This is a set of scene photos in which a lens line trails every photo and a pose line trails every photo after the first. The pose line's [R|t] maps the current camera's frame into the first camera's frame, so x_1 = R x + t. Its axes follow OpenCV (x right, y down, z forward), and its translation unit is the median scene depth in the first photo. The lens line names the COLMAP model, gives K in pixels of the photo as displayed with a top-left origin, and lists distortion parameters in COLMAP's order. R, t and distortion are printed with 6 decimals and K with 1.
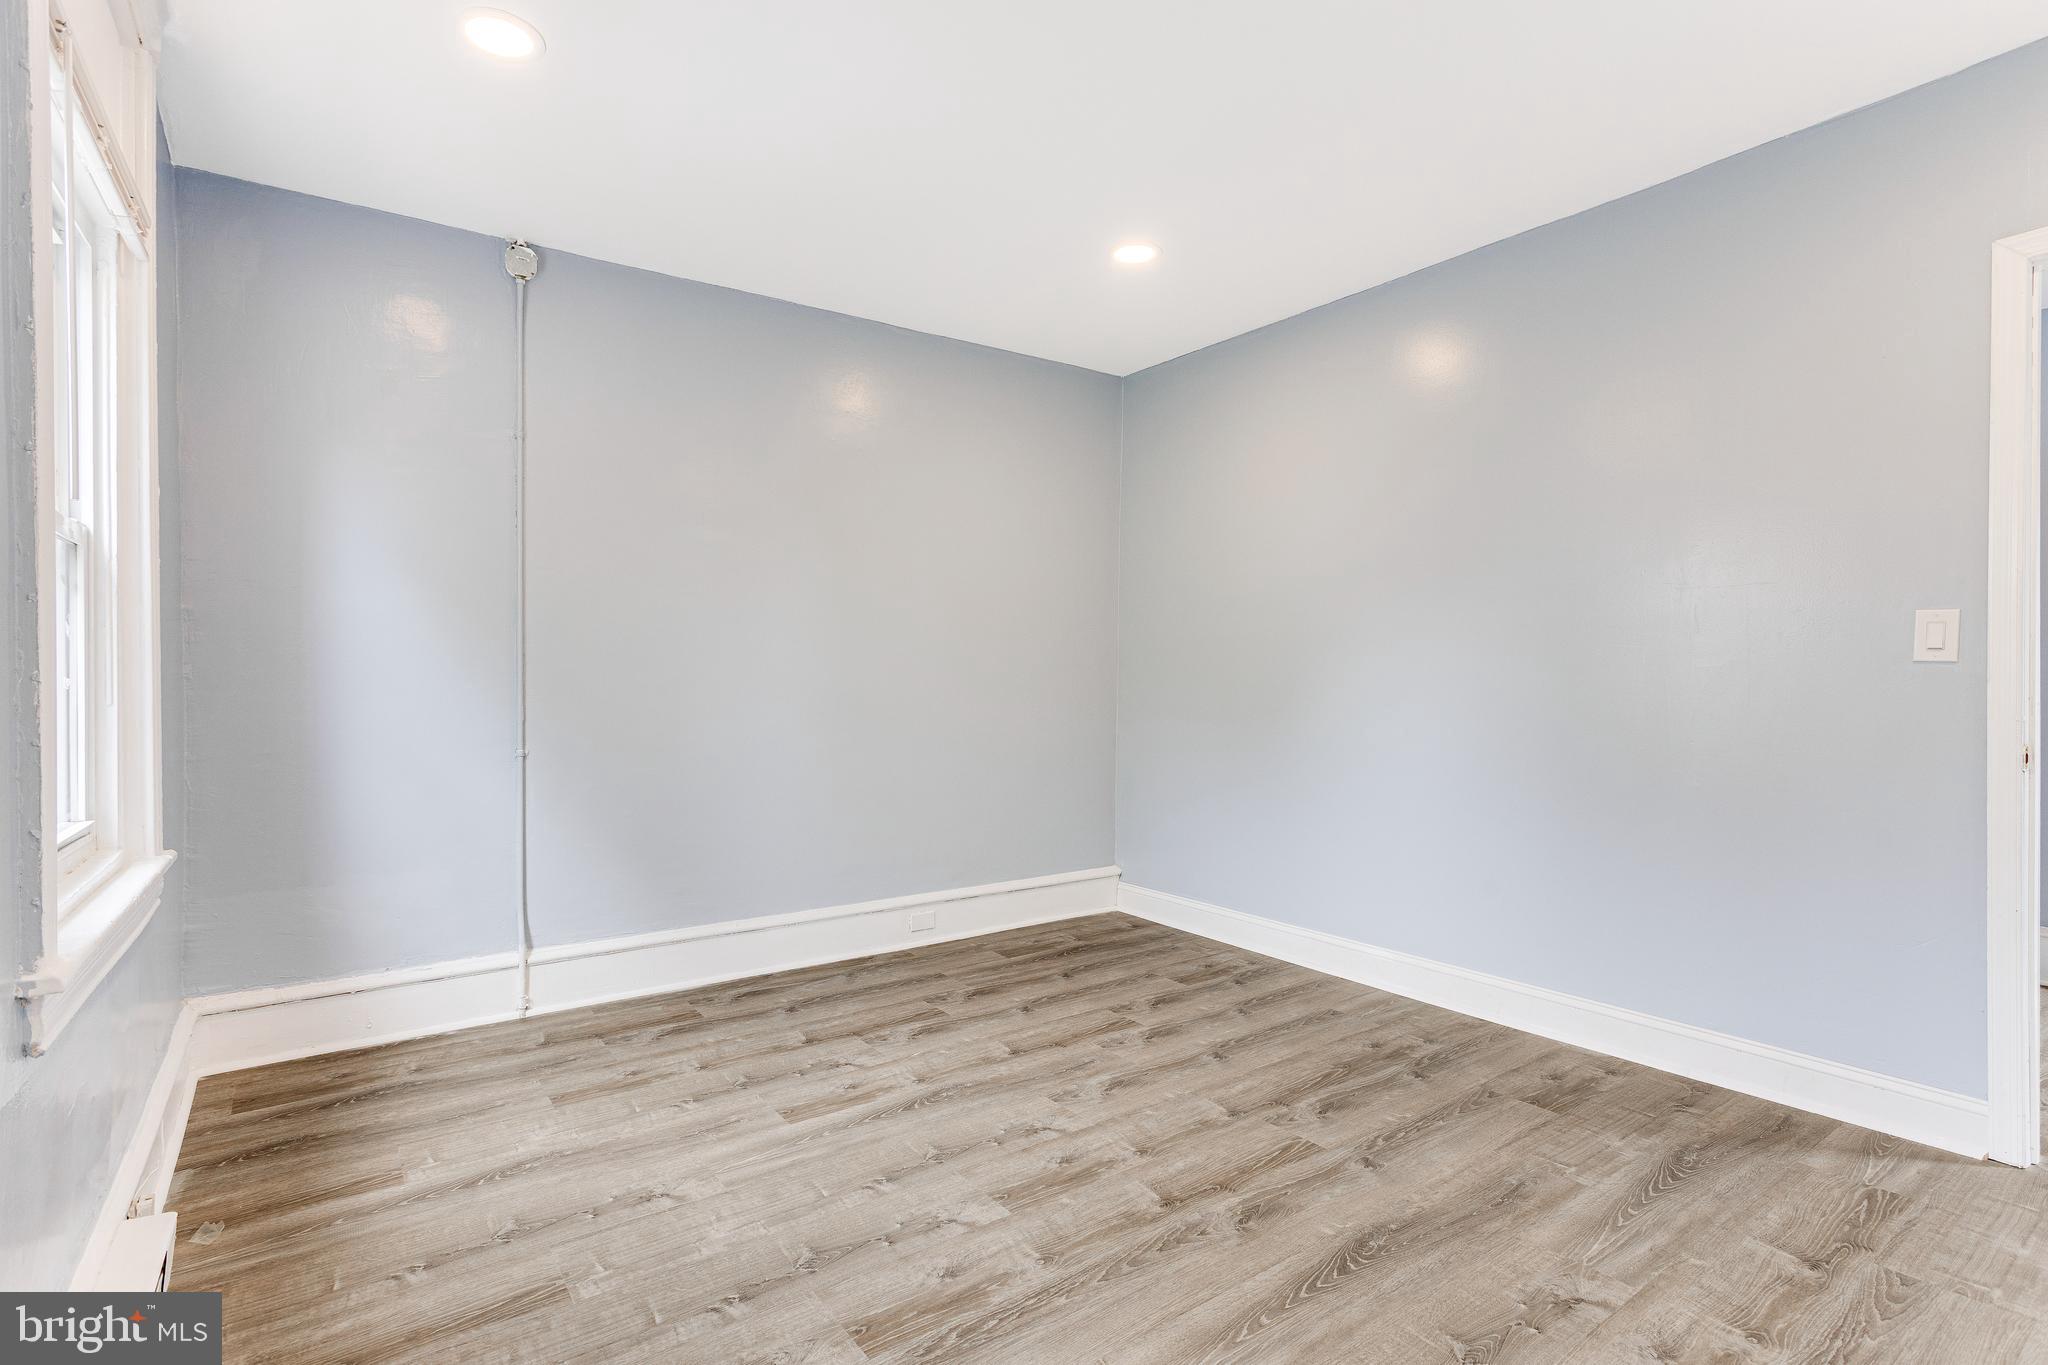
lens RADIAL K [[980.4, 0, 1023.6], [0, 980.4, 693.3], [0, 0, 1]] dist [-0.040024, 0.033289]
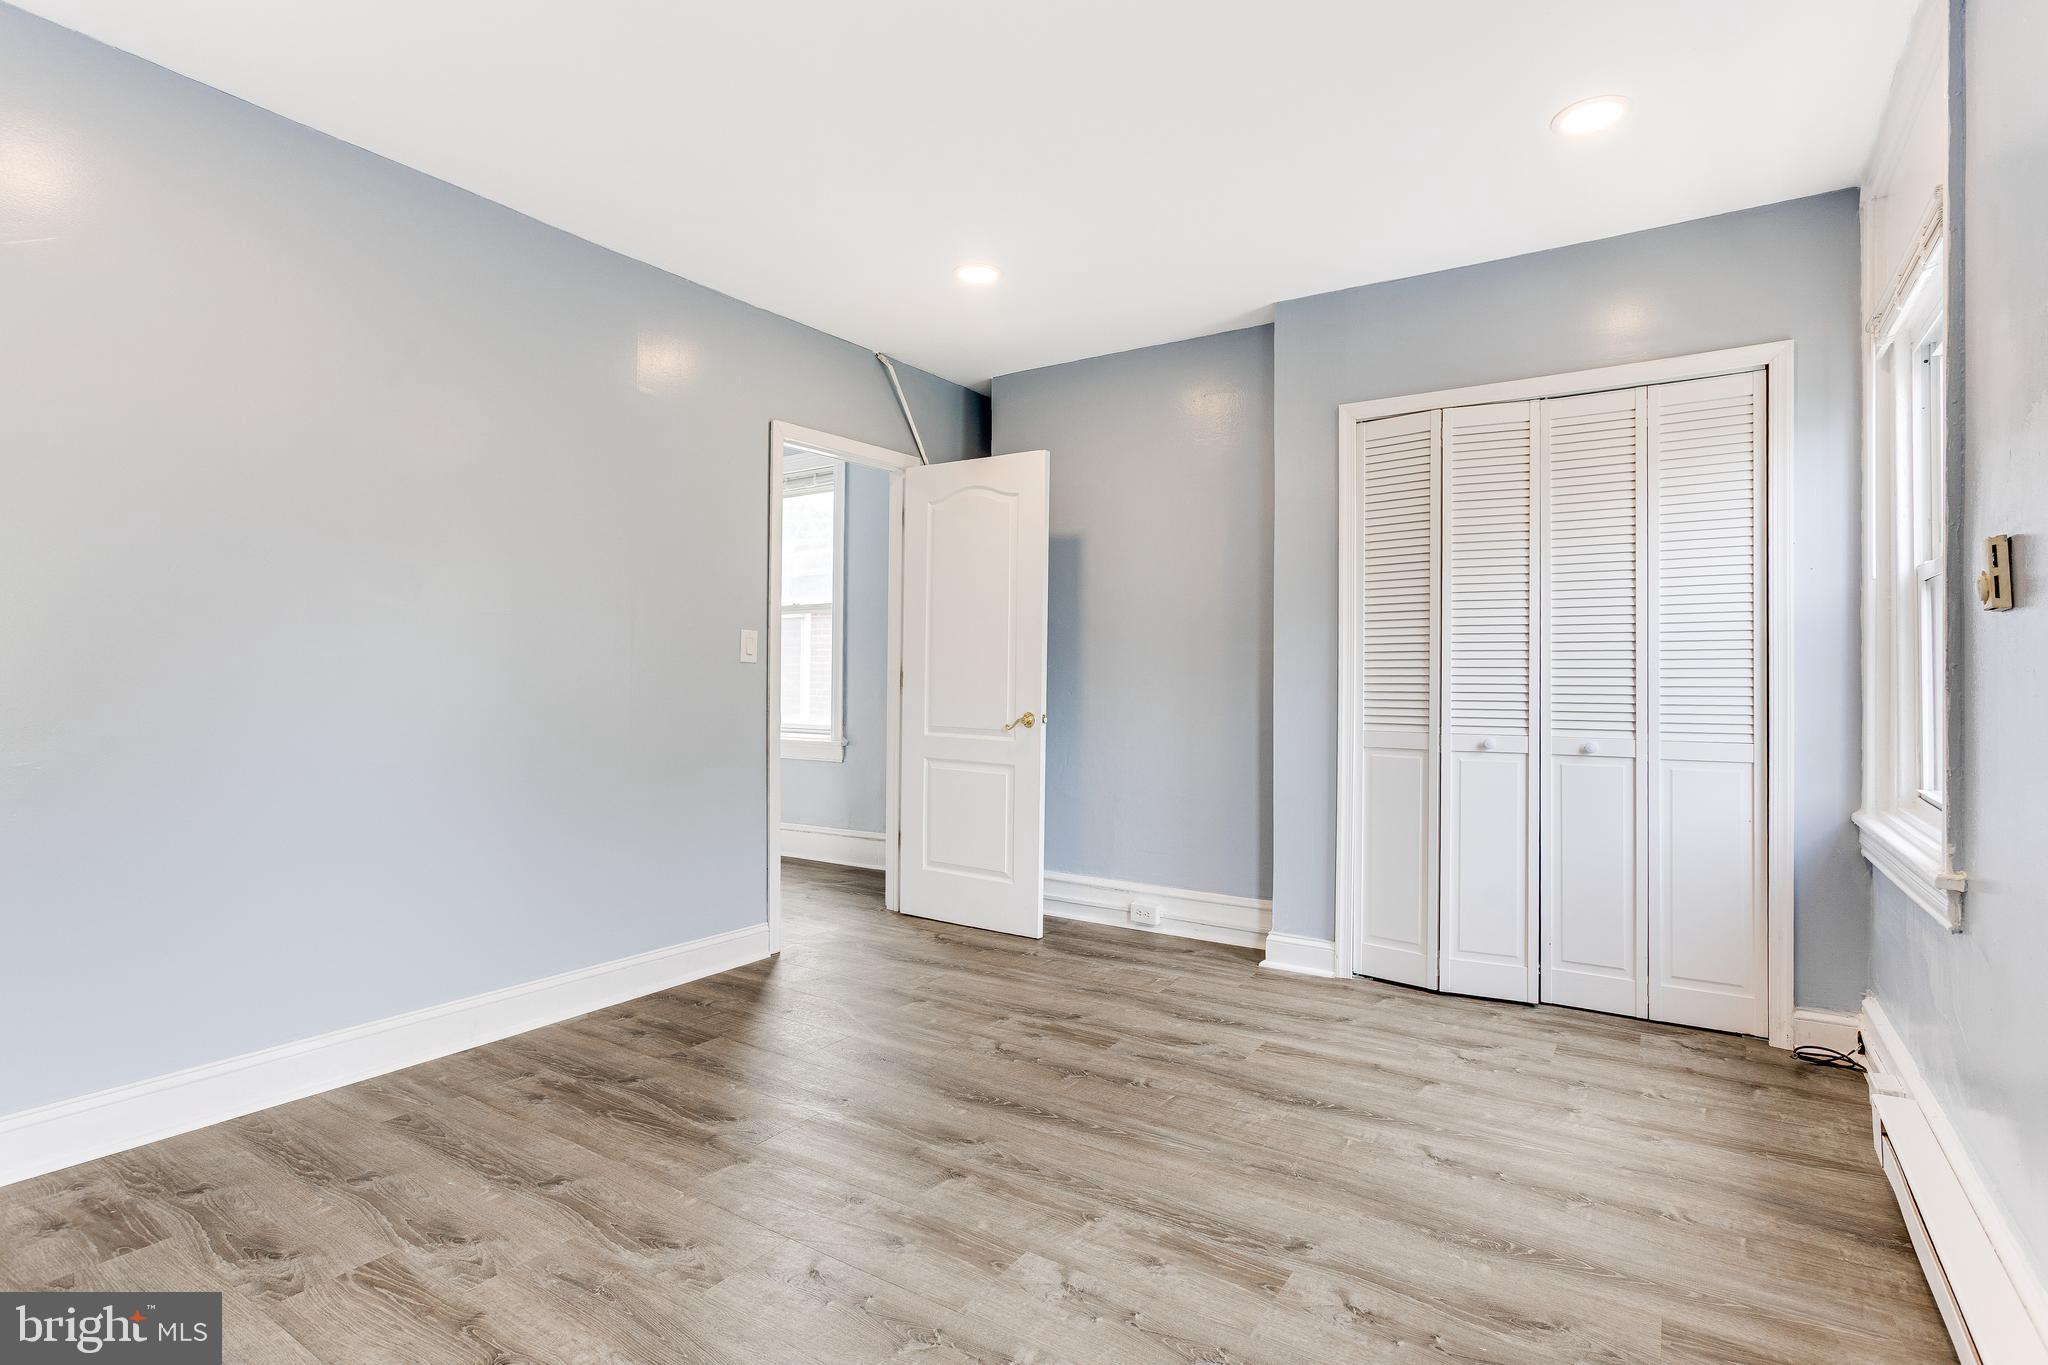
lens RADIAL K [[983.3, 0, 1024.0], [0, 983.3, 682.5], [0, 0, 1]] dist [-0.022215, 0.016882]
pose [[-0.342535, -0.004029, 0.939497, -0.602423], [0.005714, 0.999963, 0.006371, -0.006895], [-0.939488, 0.007551, -0.342499, 0.901625]]
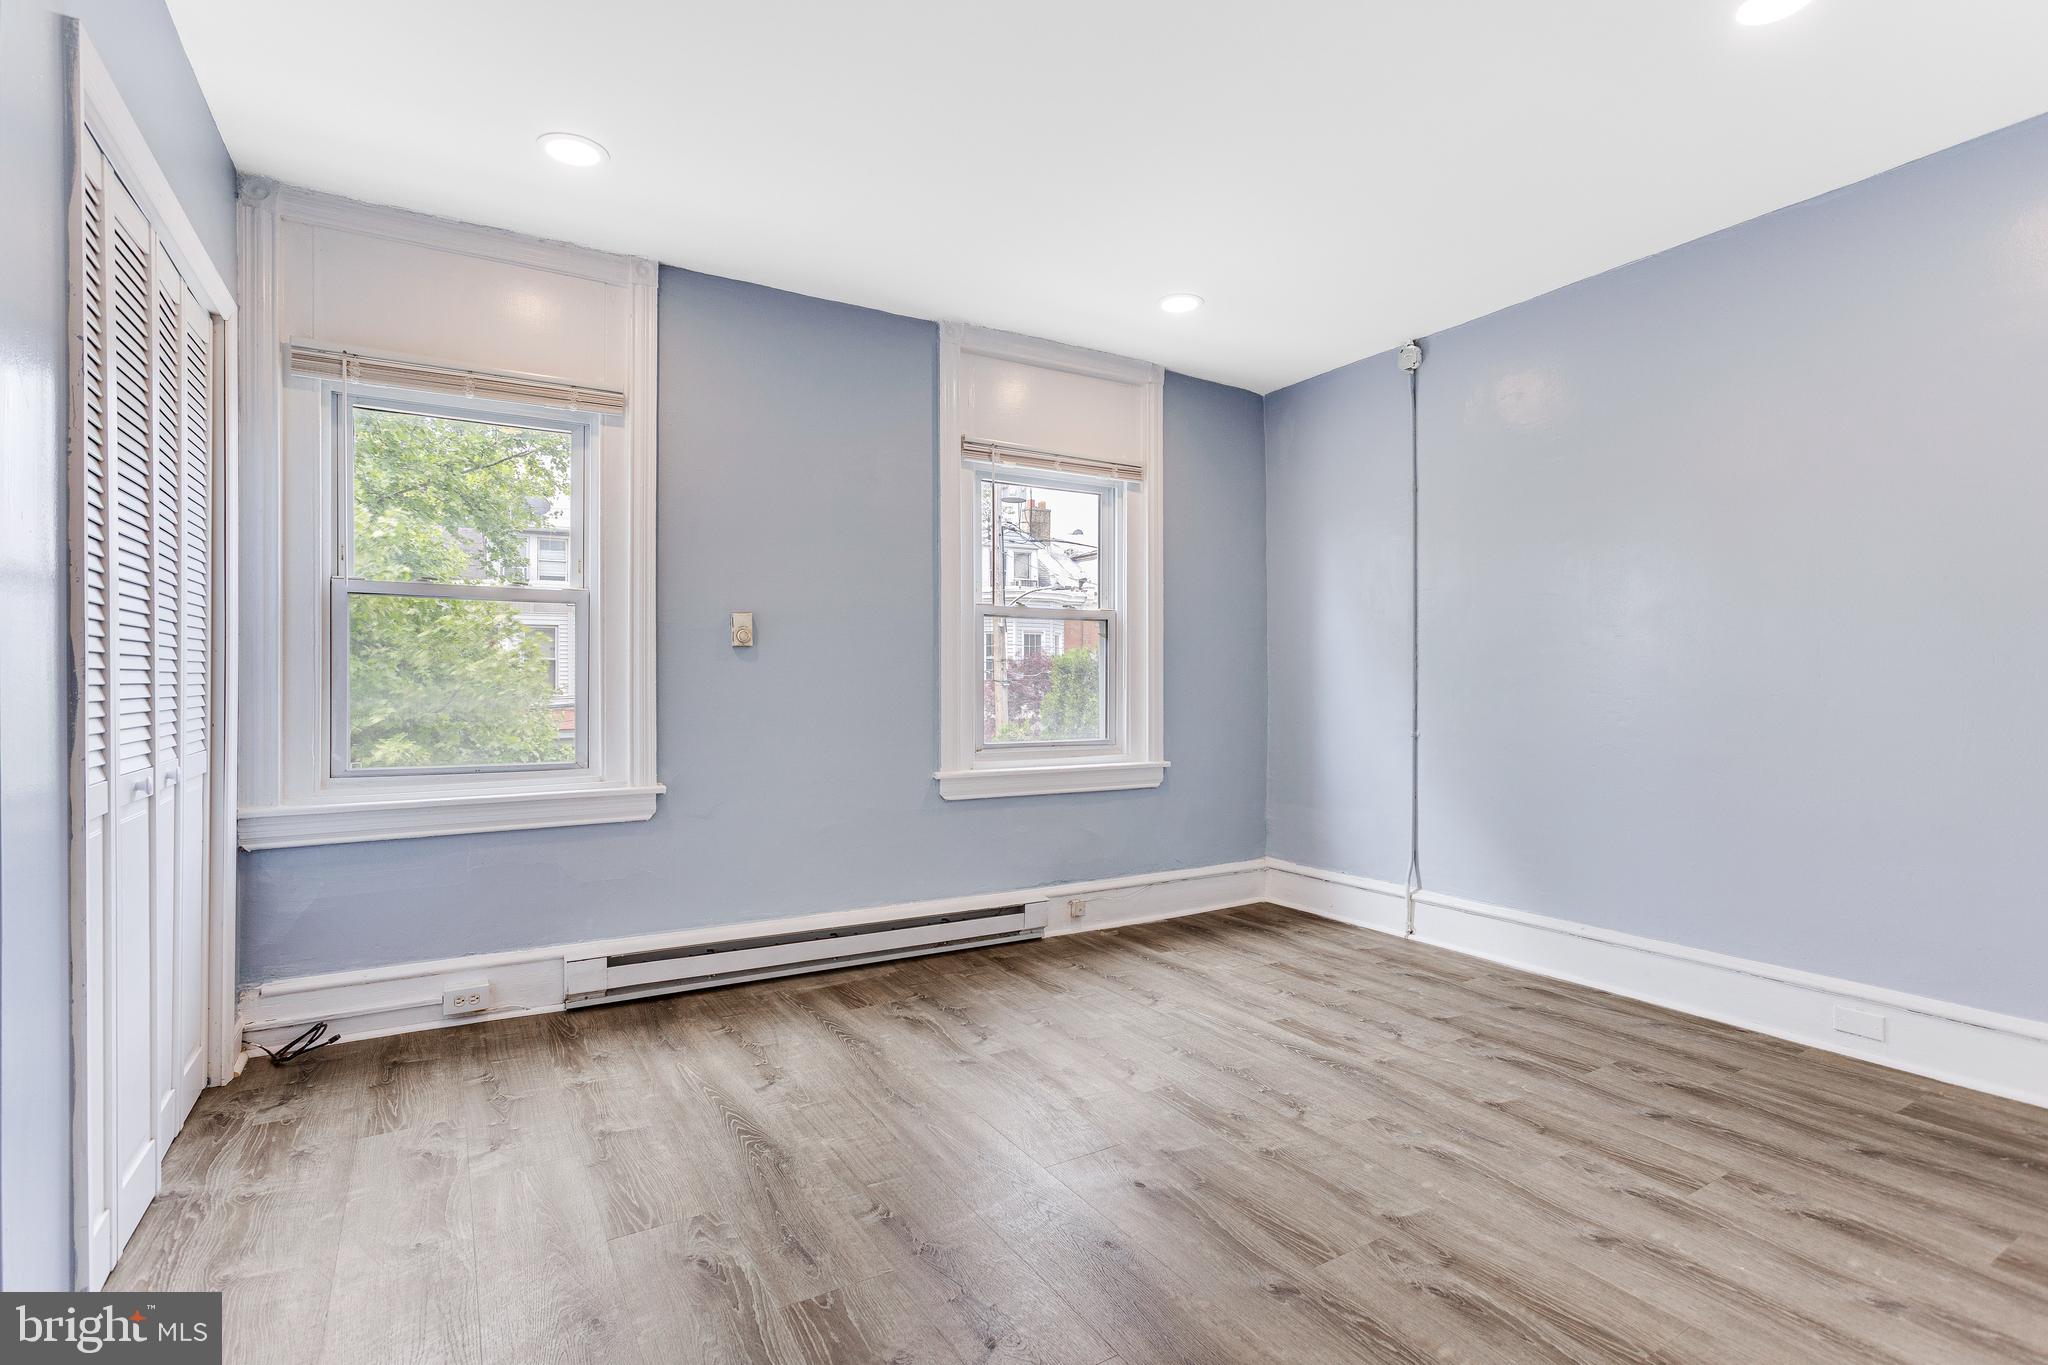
lens RADIAL K [[983.3, 0, 1024.0], [0, 983.3, 682.5], [0, 0, 1]] dist [-0.022215, 0.016882]
pose [[-0.089760, 0.002958, -0.995959, 0.880239], [-0.010708, 0.999935, 0.003935, -0.004871], [0.995906, 0.011018, -0.089722, 0.652370]]
